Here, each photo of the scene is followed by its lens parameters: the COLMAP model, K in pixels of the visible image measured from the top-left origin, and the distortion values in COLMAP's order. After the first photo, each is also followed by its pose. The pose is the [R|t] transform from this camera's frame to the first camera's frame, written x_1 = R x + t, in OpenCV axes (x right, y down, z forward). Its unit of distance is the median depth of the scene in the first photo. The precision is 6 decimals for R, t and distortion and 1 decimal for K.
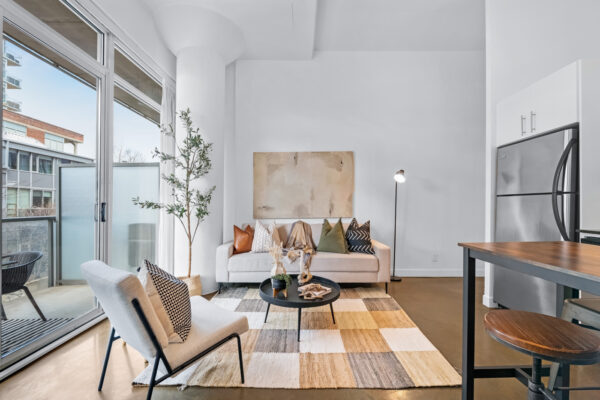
lens RADIAL K [[251.9, 0, 301.2], [0, 251.9, 203.9], [0, 0, 1]] dist [-0.018534, -0.000024]
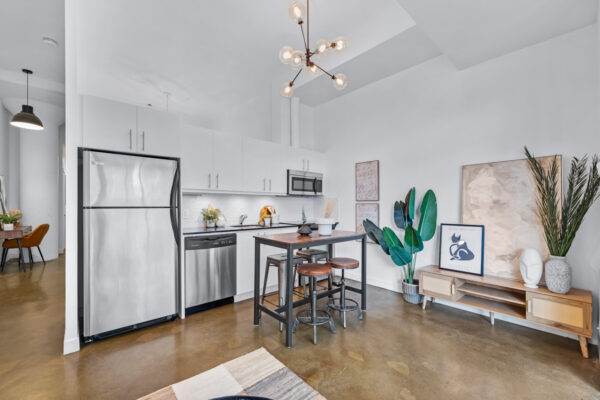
lens RADIAL K [[250.7, 0, 300.0], [0, 250.7, 200.0], [0, 0, 1]] dist [-0.000278, 0.000041]
pose [[-0.666055, 0.016093, 0.745729, -0.346986], [-0.003218, 0.999696, -0.024447, -0.044666], [-0.745896, -0.018683, -0.665801, 1.162498]]
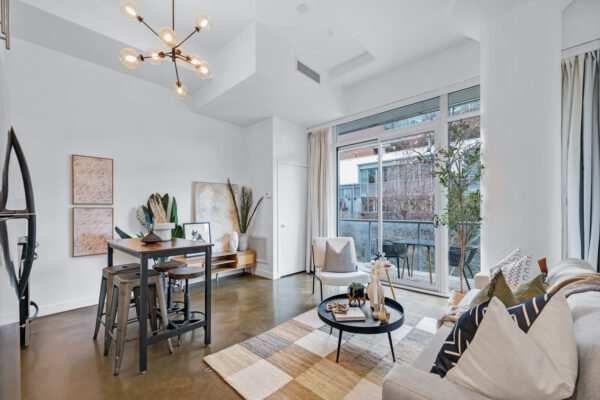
lens RADIAL K [[255.5, 0, 298.1], [0, 255.5, 210.0], [0, 0, 1]] dist [-0.020193, 0.000126]
pose [[-0.689920, 0.003961, -0.723874, 0.849393], [0.004892, 0.999988, 0.000809, -0.045570], [0.723869, -0.002983, -0.689931, 1.502222]]
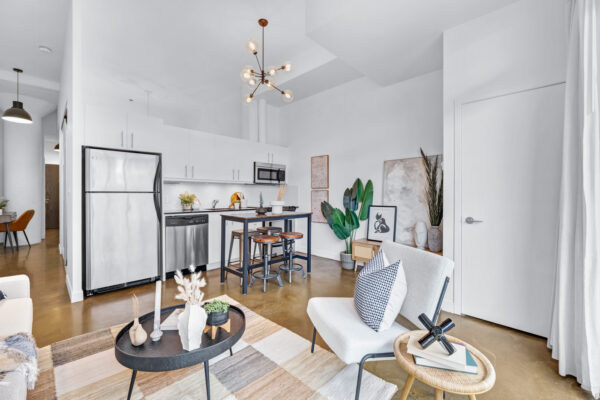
lens RADIAL K [[250.9, 0, 298.1], [0, 250.9, 191.2], [0, 0, 1]] dist [0.000922, 0.000018]
pose [[-0.709409, 0.010228, 0.704723, -0.710008], [-0.003267, 0.999836, -0.017800, -0.020510], [-0.704789, -0.014930, -0.709260, 1.281141]]
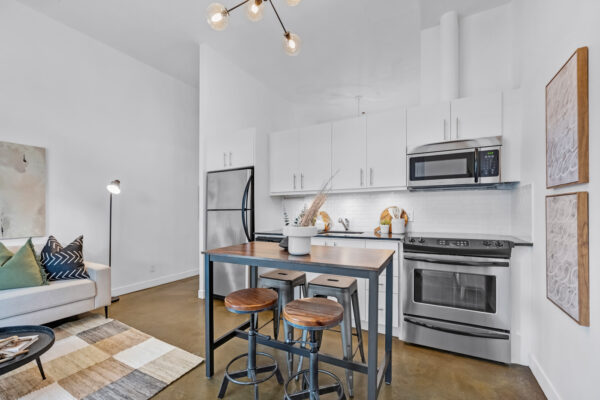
lens RADIAL K [[255.5, 0, 298.1], [0, 255.5, 210.0], [0, 0, 1]] dist [-0.020193, 0.000126]
pose [[0.472845, 0.000038, 0.881146, -0.168543], [0.005257, 0.999982, -0.002864, -0.029811], [-0.881130, 0.005986, 0.472836, -0.037203]]
